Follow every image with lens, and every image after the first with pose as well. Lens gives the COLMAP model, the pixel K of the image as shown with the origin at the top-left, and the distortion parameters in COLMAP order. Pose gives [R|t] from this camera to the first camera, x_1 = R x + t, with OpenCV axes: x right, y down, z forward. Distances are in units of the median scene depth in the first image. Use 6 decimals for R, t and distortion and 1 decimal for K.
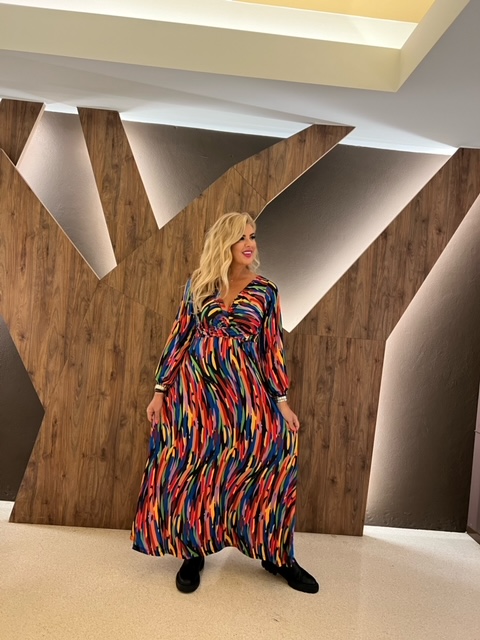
lens RADIAL K [[486.5, 0, 240.4], [0, 486.5, 317.5], [0, 0, 1]] dist [0.029095, -0.044376]
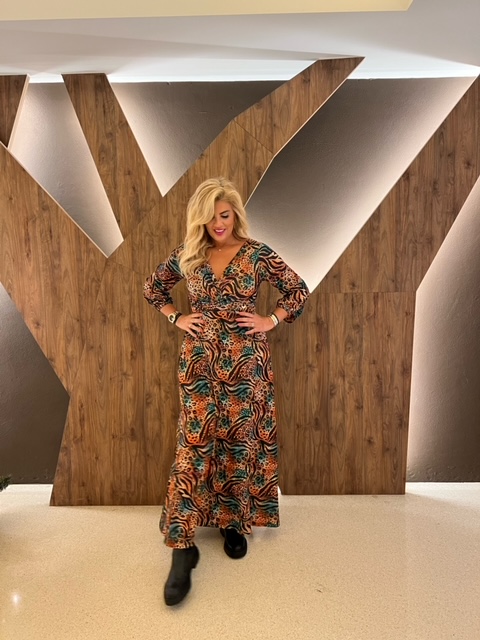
lens RADIAL K [[486.5, 0, 236.9], [0, 486.5, 318.8], [0, 0, 1]] dist [0.029095, -0.044376]
pose [[0.992980, -0.093603, -0.072309, 0.022662], [0.099850, 0.991082, 0.088243, -0.017731], [0.063405, -0.094844, 0.993471, 0.050509]]
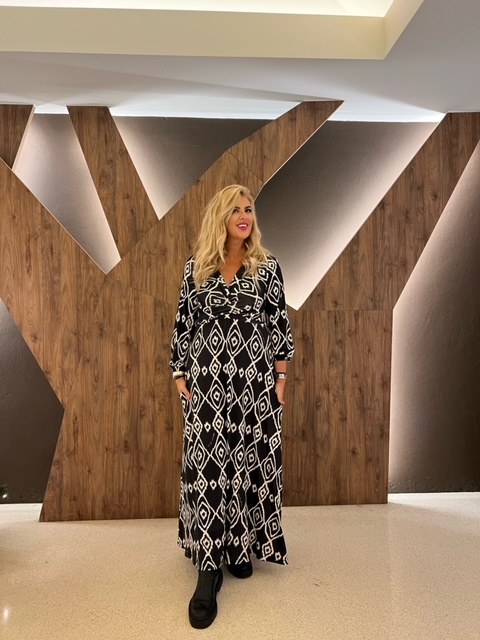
lens RADIAL K [[486.5, 0, 237.1], [0, 486.5, 320.6], [0, 0, 1]] dist [0.029095, -0.044376]
pose [[0.995590, -0.093330, 0.009501, -0.037364], [0.093290, 0.995629, 0.004540, 0.037890], [-0.009884, -0.003634, 0.999945, -0.010532]]
